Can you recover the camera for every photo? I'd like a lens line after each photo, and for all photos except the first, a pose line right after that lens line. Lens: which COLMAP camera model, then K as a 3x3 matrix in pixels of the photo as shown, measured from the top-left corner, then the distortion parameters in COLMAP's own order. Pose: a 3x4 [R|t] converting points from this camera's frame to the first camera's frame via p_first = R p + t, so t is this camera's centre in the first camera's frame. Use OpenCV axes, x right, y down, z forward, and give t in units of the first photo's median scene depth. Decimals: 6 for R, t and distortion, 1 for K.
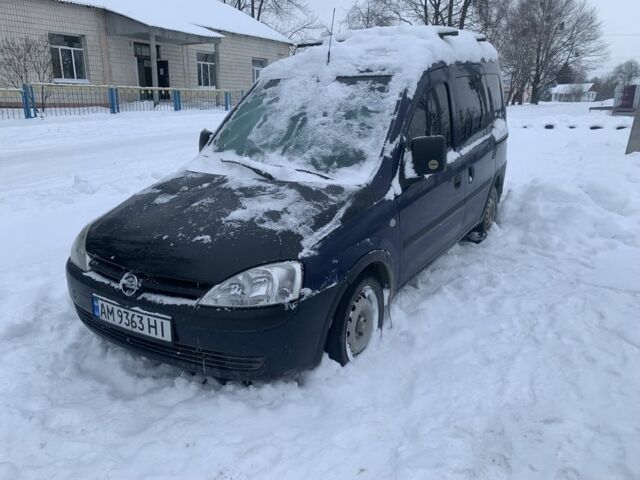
lens RADIAL K [[502.3, 0, 316.3], [0, 502.3, 241.8], [0, 0, 1]] dist [0.050048, -0.048434]
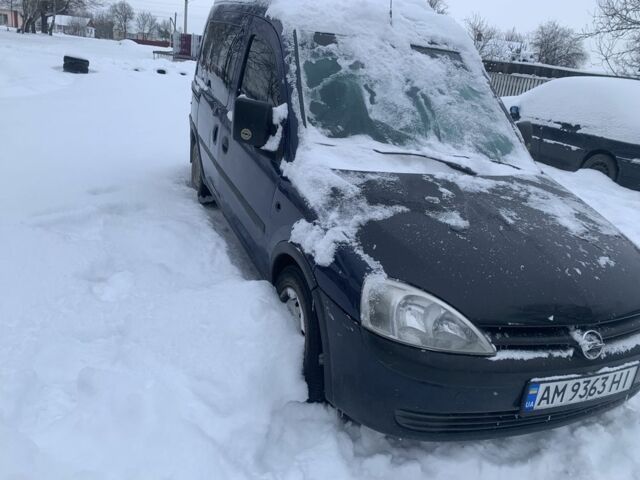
lens RADIAL K [[502.3, 0, 314.4], [0, 502.3, 234.2], [0, 0, 1]] dist [0.050048, -0.048434]
pose [[0.583257, -0.191466, 0.789400, -1.076543], [0.102666, 0.981406, 0.162181, -0.219266], [-0.805773, -0.013549, 0.592069, 0.818184]]
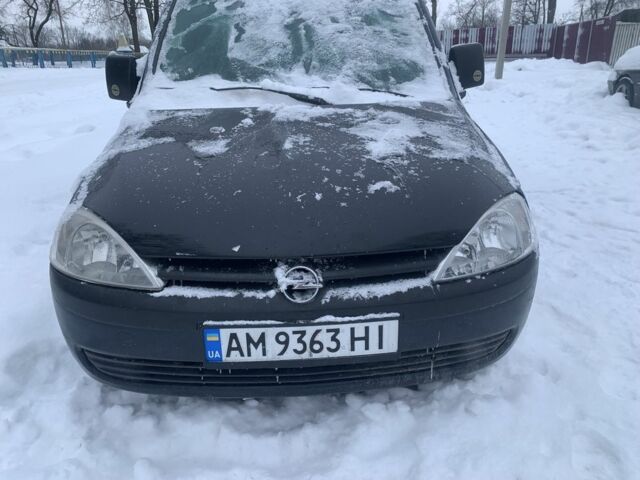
lens RADIAL K [[502.3, 0, 321.3], [0, 502.3, 225.4], [0, 0, 1]] dist [0.050048, -0.048434]
pose [[0.821856, -0.198172, 0.534117, -0.594784], [0.172677, 0.980097, 0.097942, -0.031502], [-0.542896, 0.011735, 0.839718, 0.458887]]
